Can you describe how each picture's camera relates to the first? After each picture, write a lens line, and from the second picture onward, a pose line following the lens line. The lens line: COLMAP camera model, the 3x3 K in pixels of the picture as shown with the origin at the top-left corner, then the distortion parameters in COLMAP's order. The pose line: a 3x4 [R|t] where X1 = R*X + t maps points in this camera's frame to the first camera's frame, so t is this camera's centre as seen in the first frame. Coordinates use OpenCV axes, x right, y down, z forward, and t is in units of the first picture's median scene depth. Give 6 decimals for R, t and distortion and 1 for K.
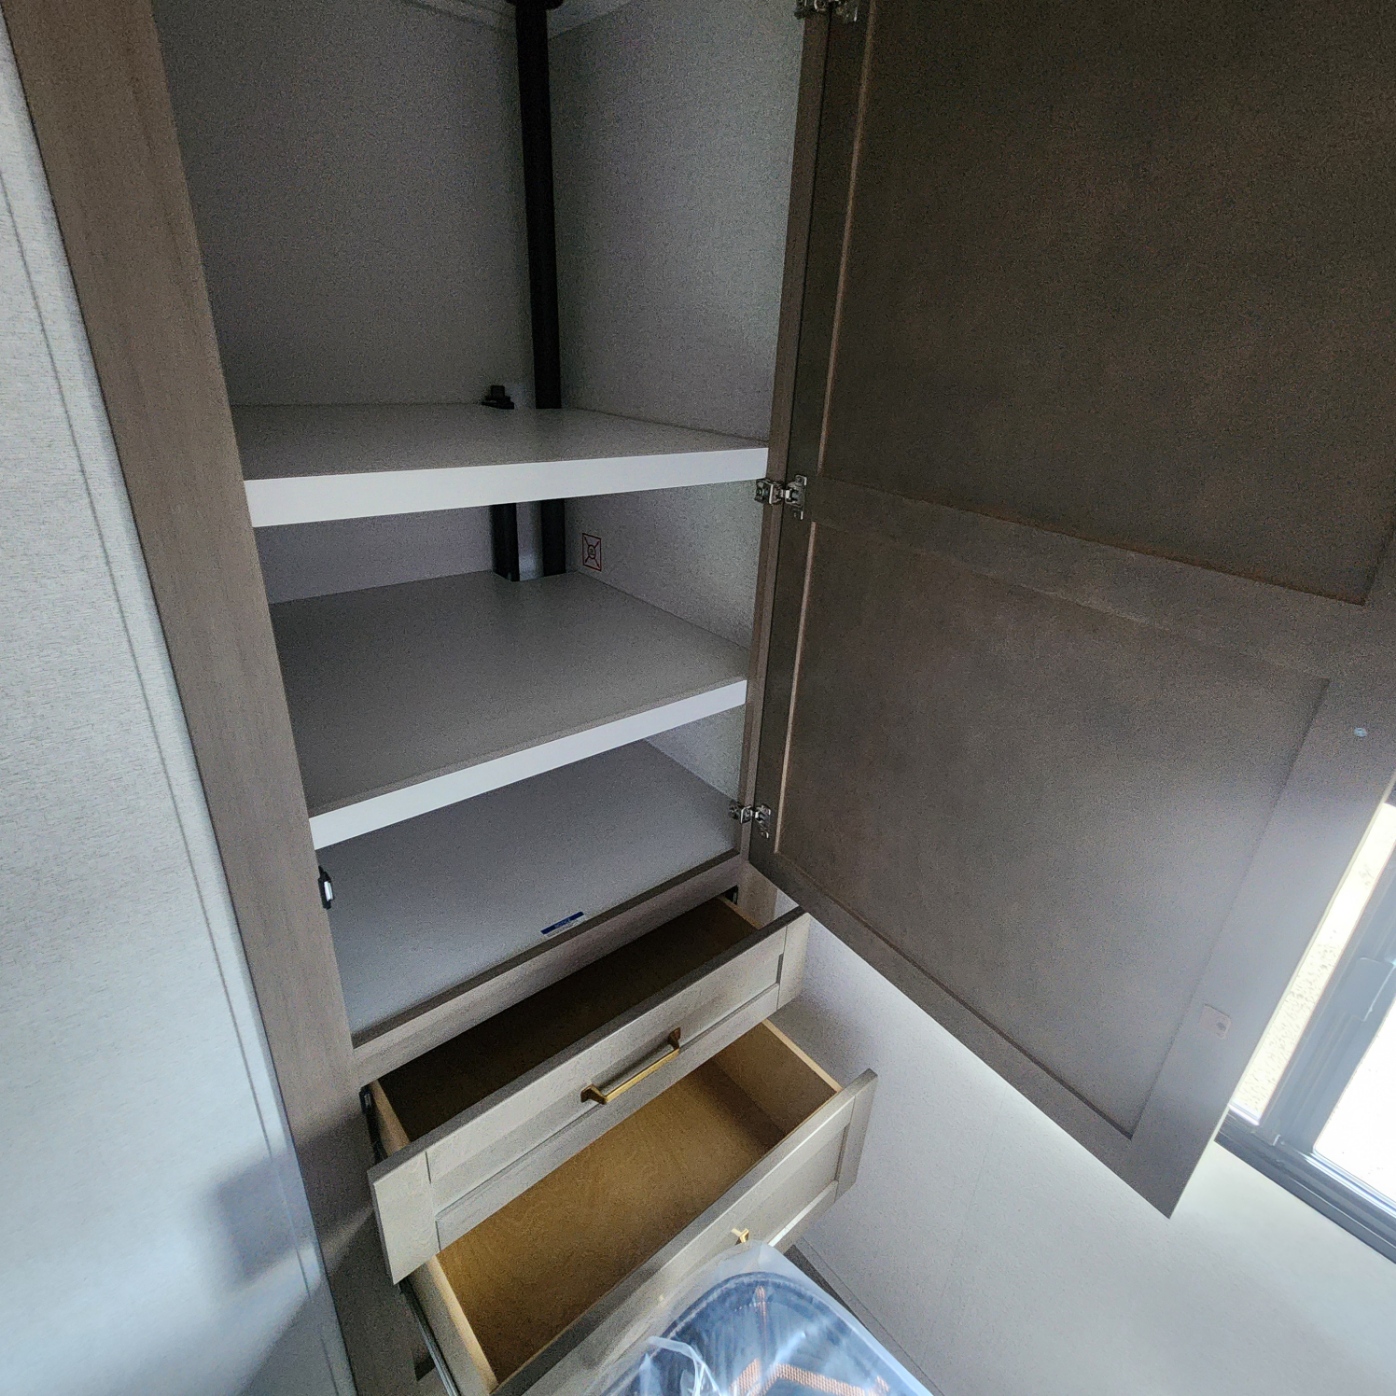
lens RADIAL K [[762.4, 0, 701.9], [0, 762.4, 693.2], [0, 0, 1]] dist [-0.003576, 0.004871]
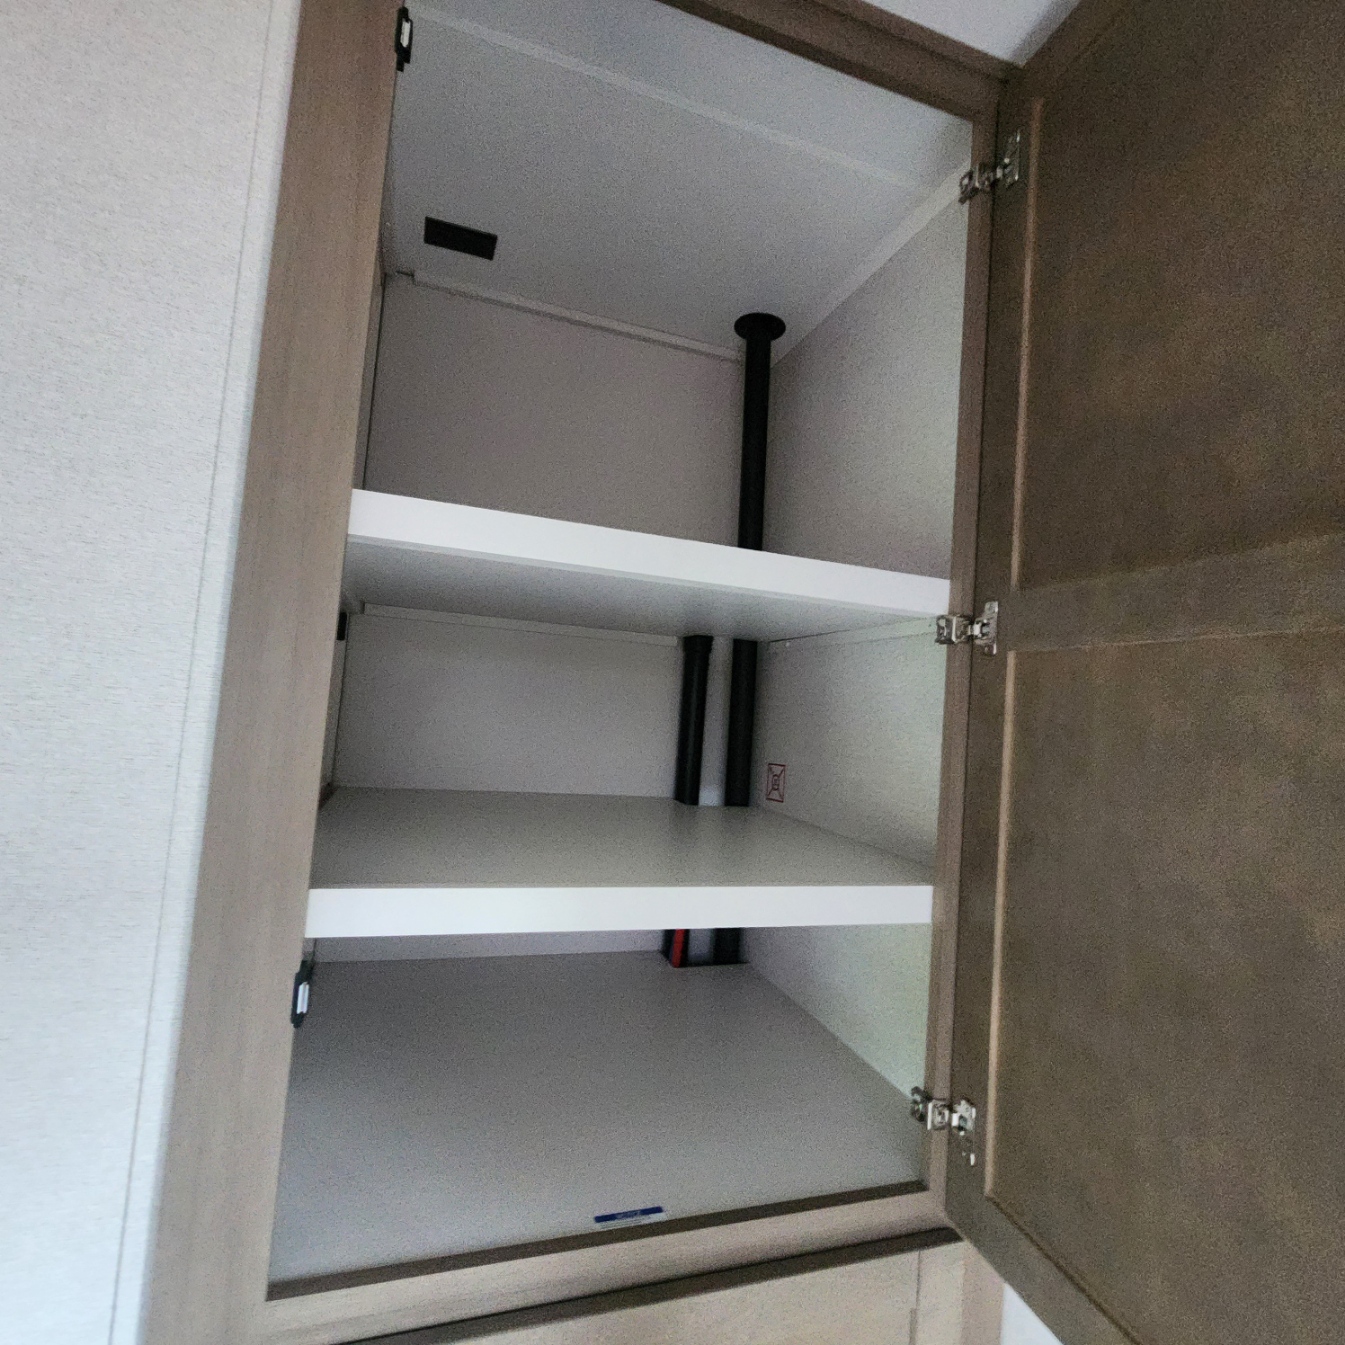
lens RADIAL K [[734.5, 0, 672.4], [0, 734.5, 669.2], [0, 0, 1]] dist [-0.003576, 0.004871]
pose [[0.930125, -0.006223, -0.367190, 0.097096], [-0.178187, 0.866630, -0.466050, 0.196158], [0.321117, 0.498913, 0.804966, 0.284457]]
